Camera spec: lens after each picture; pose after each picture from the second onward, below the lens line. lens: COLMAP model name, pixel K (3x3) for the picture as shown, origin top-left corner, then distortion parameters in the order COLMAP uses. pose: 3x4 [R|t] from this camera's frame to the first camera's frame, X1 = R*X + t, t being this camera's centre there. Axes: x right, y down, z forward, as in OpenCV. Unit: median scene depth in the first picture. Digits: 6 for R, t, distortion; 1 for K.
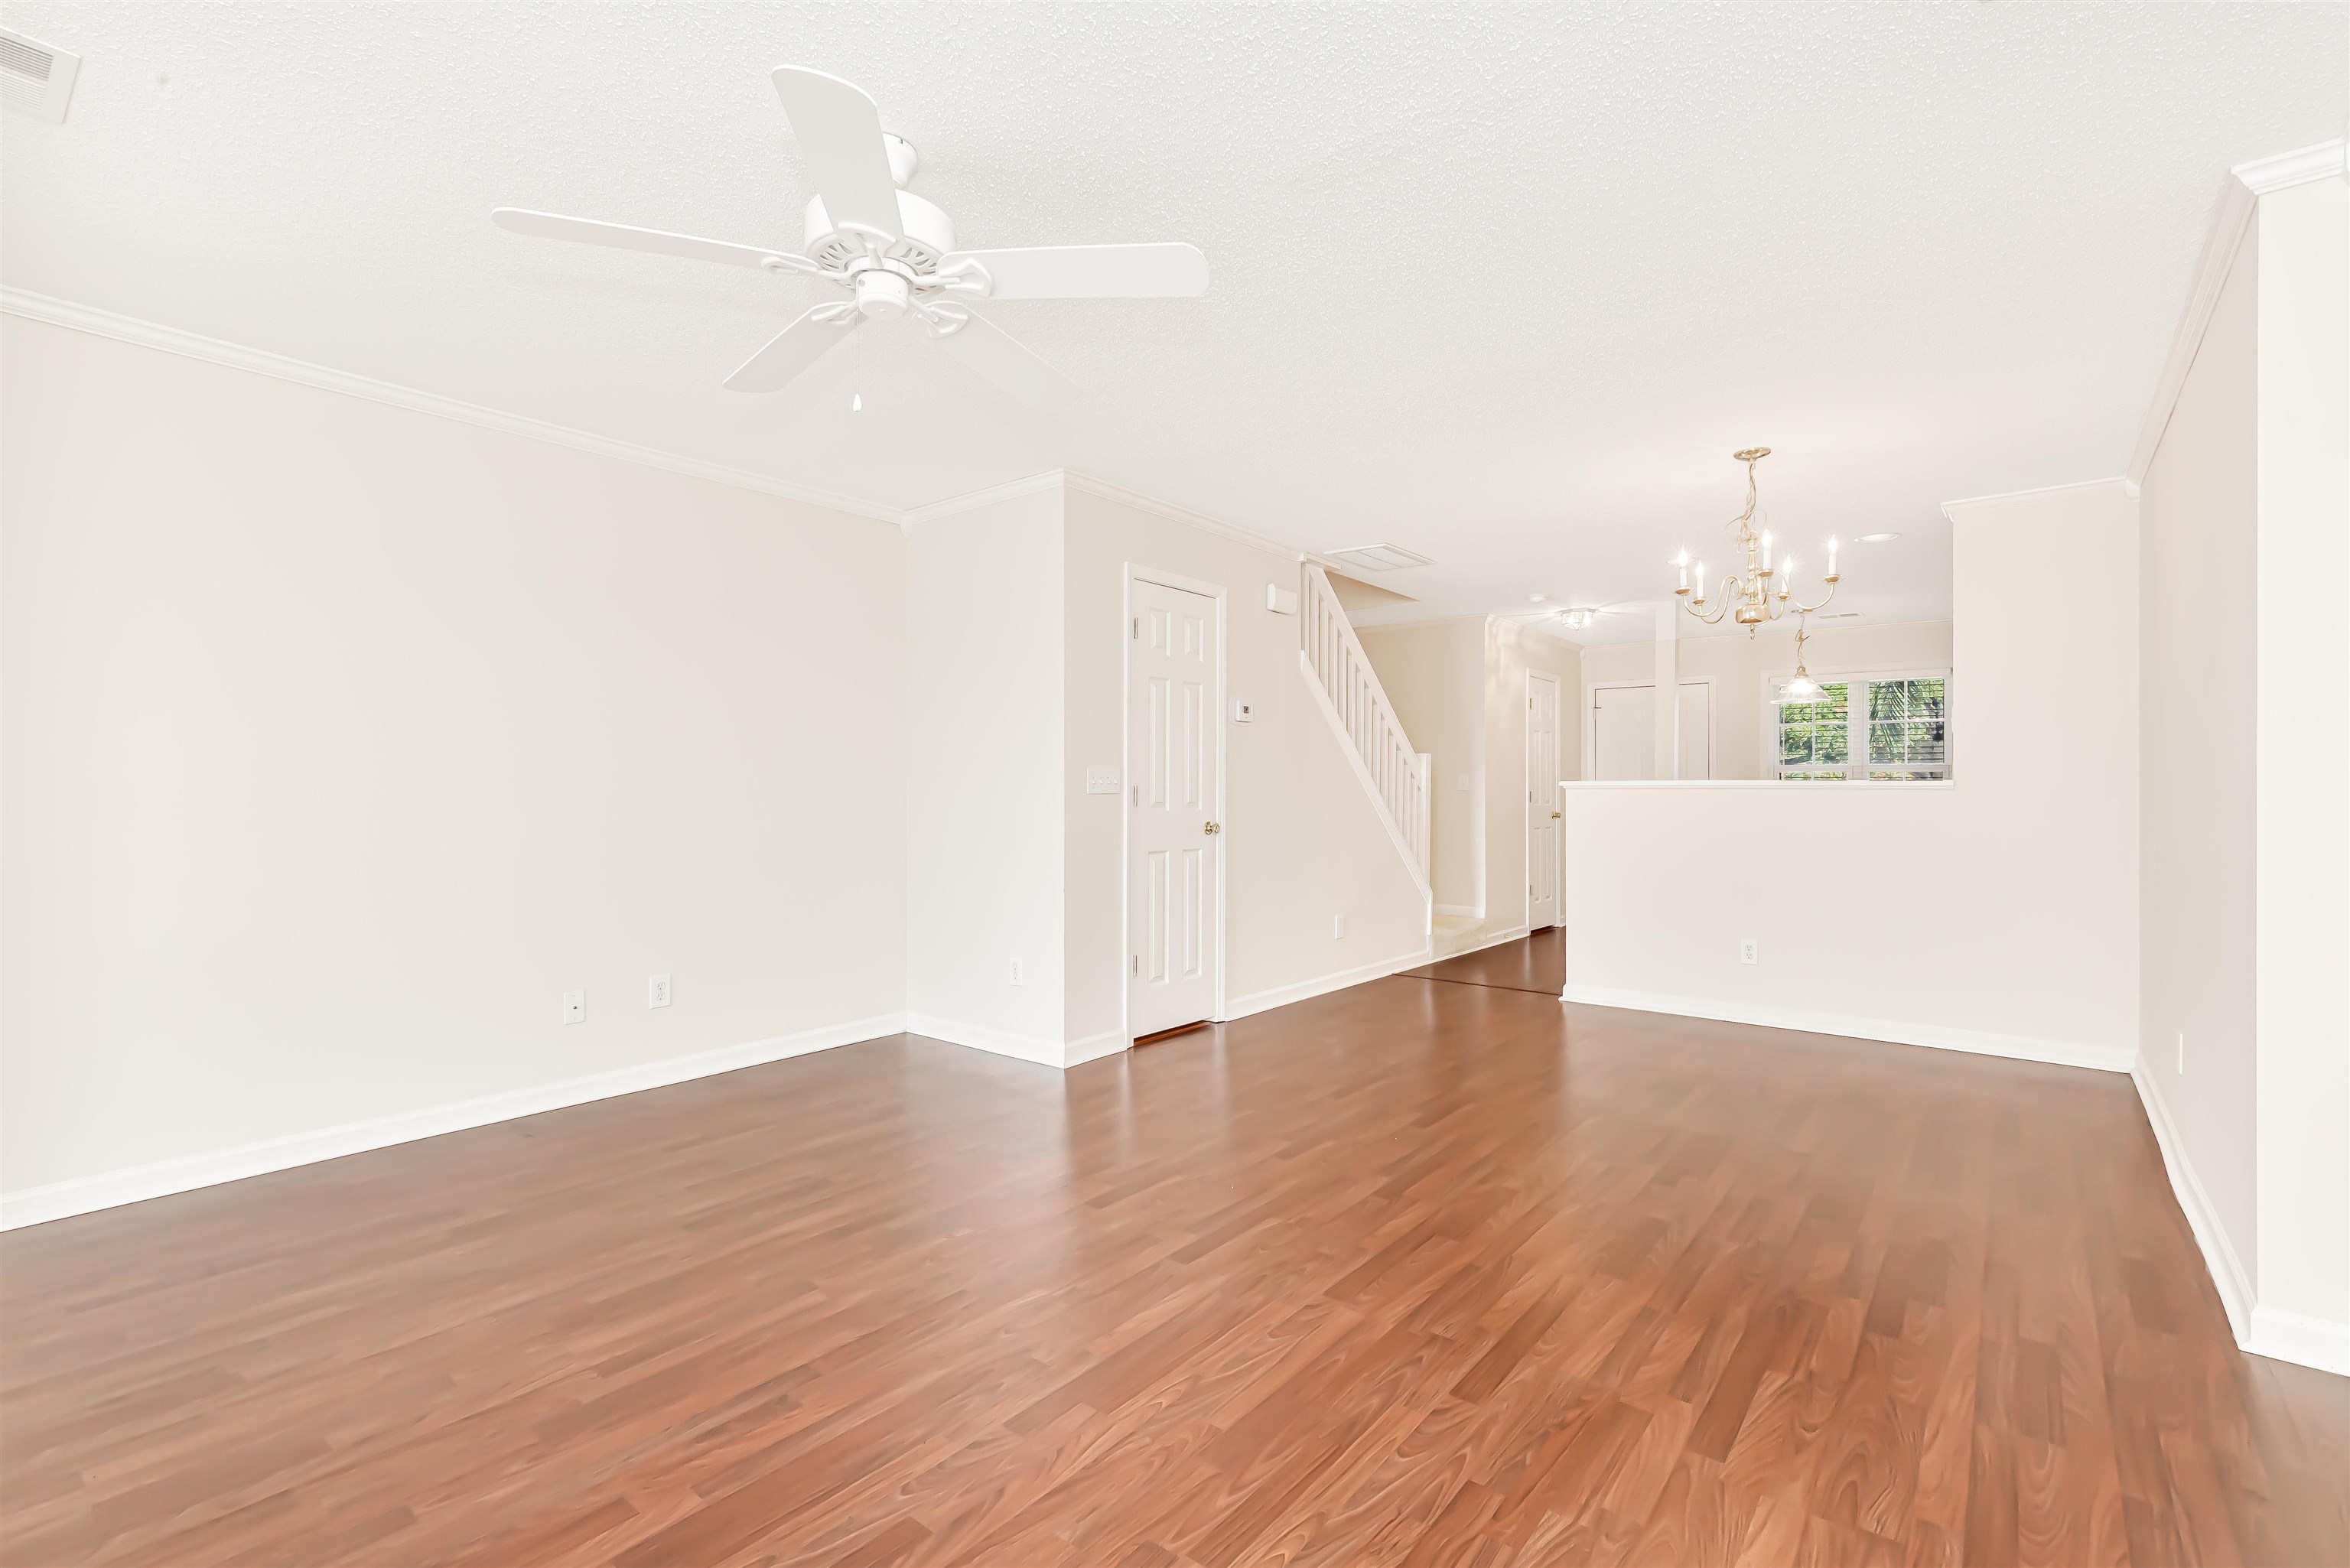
lens RADIAL K [[1043.2, 0, 1173.9], [0, 1043.2, 798.2], [0, 0, 1]] dist [0.000501, -0.000038]
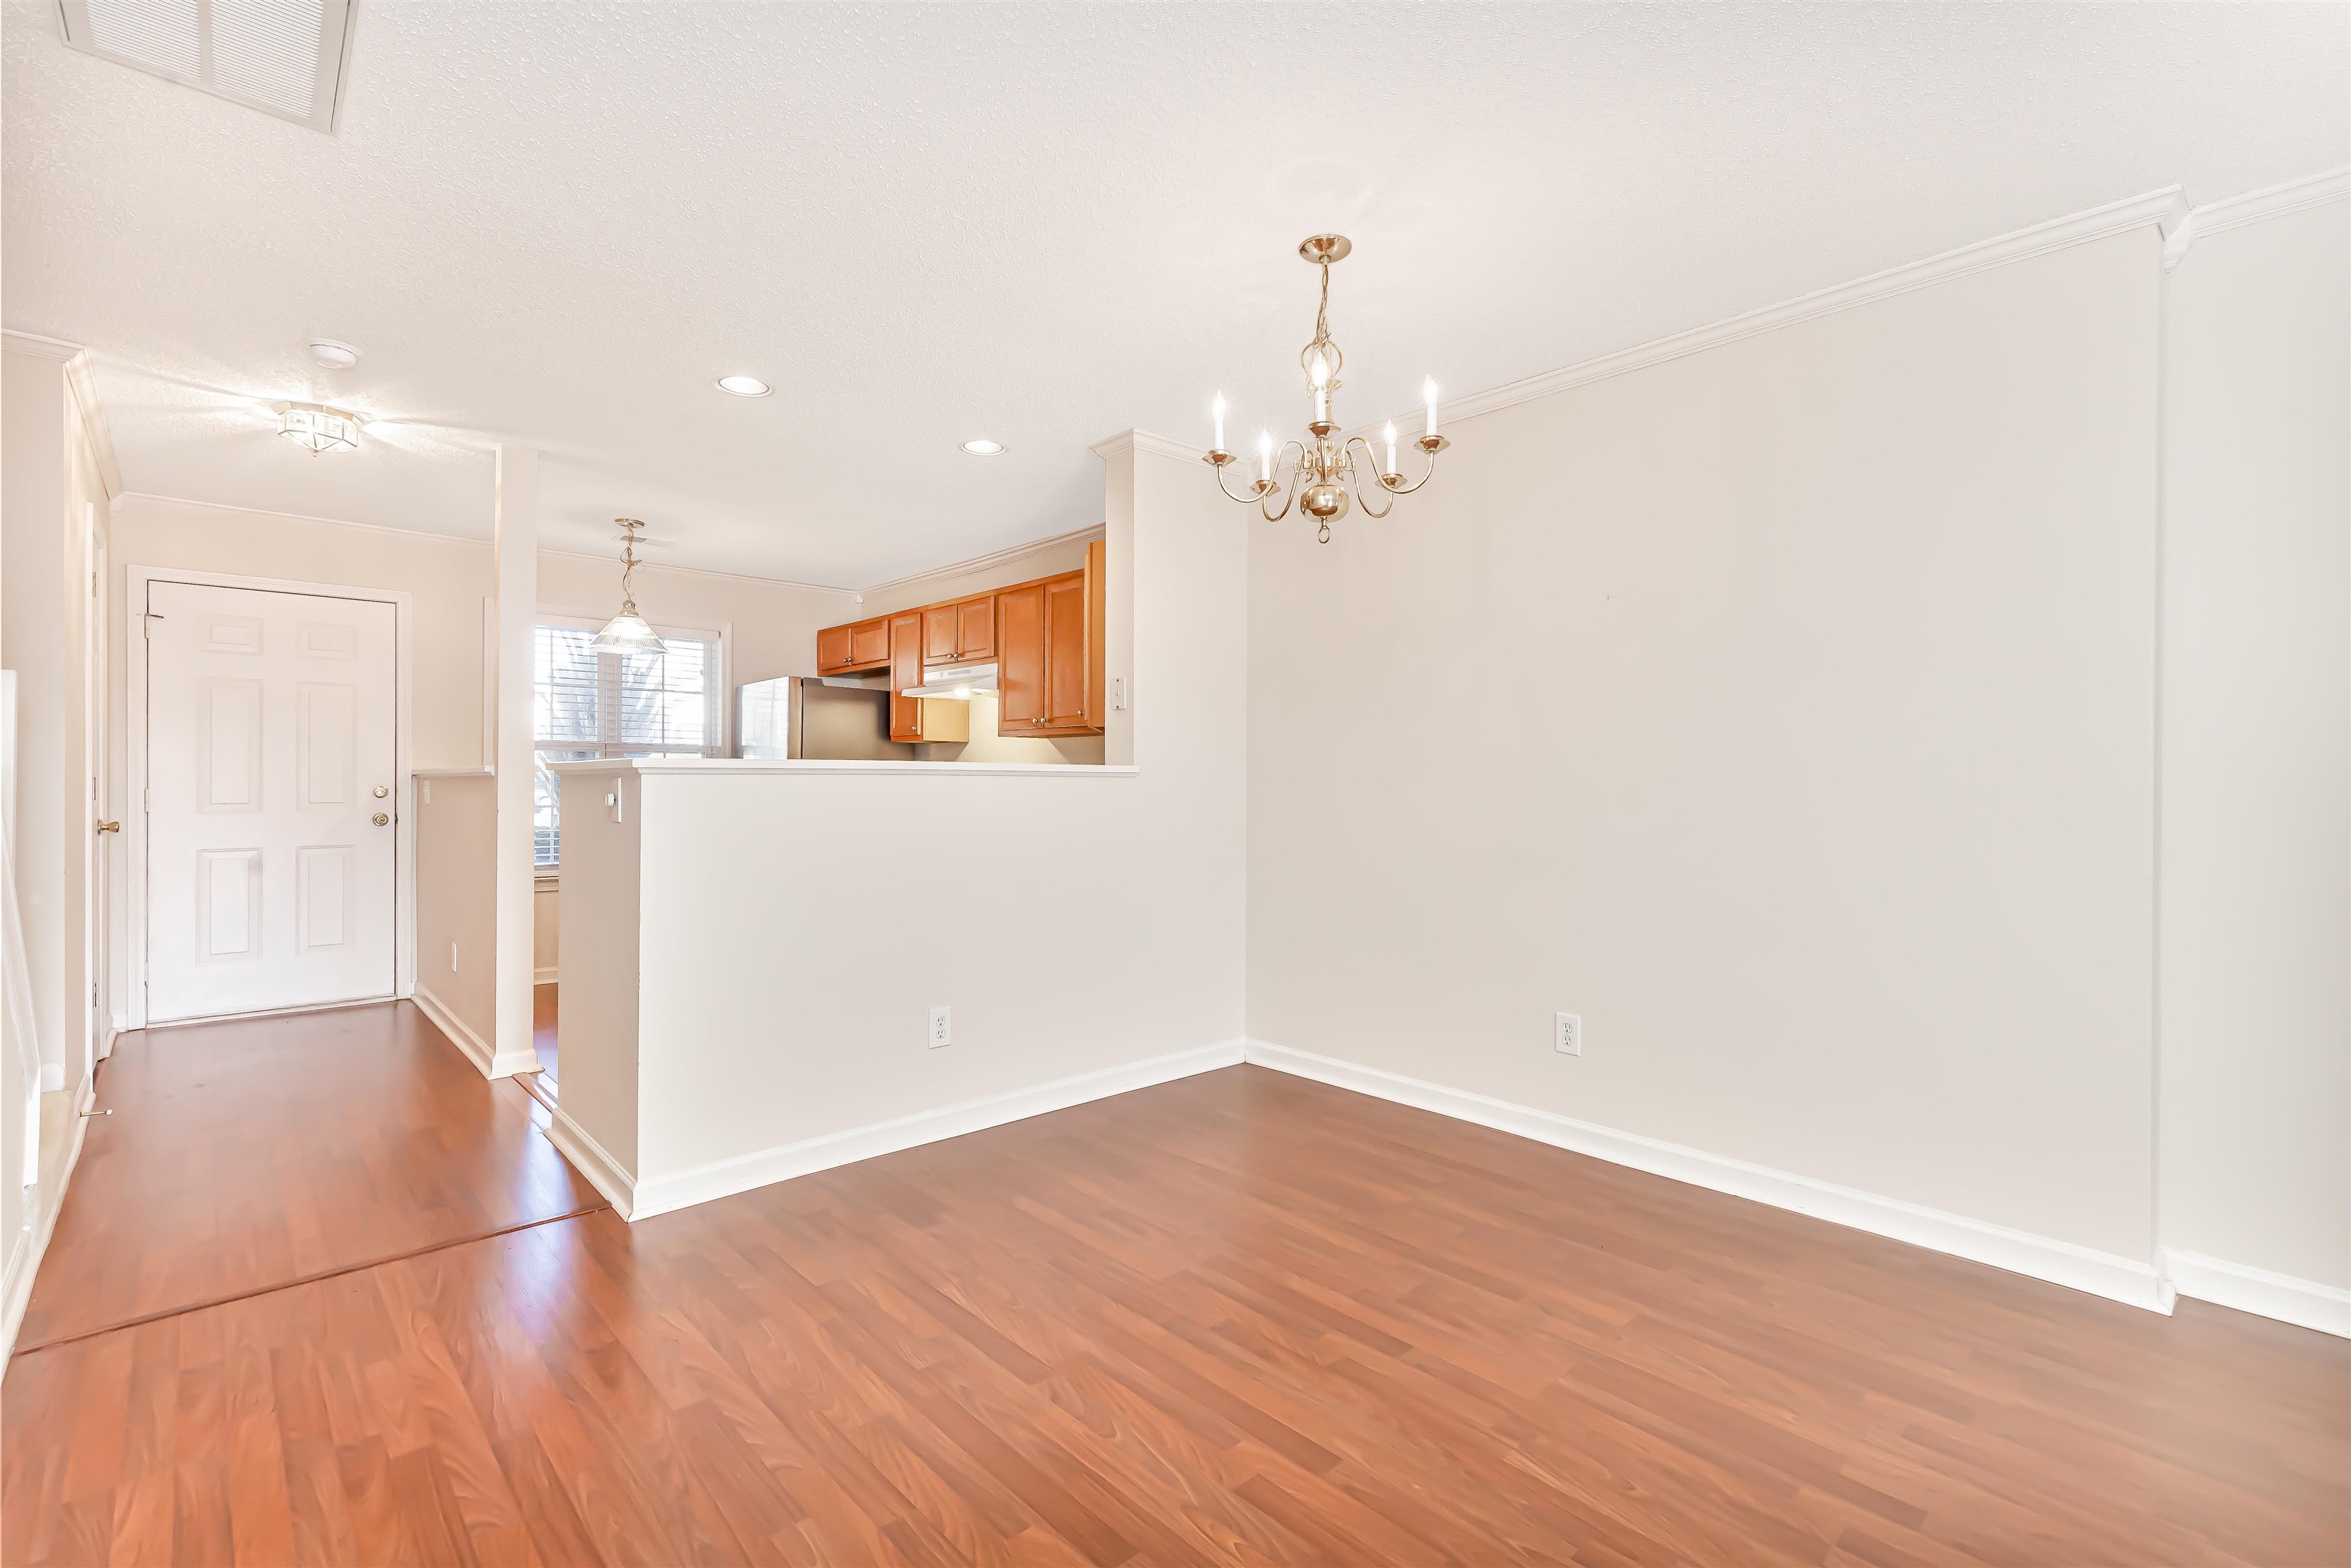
lens RADIAL K [[1035.7, 0, 1175.6], [0, 1035.7, 792.9], [0, 0, 1]] dist [-0.024770, 0.000148]
pose [[0.140719, -0.015870, 0.989922, -0.067885], [0.002380, 0.999874, 0.015691, -0.008573], [-0.990047, 0.000148, 0.140739, 0.858175]]
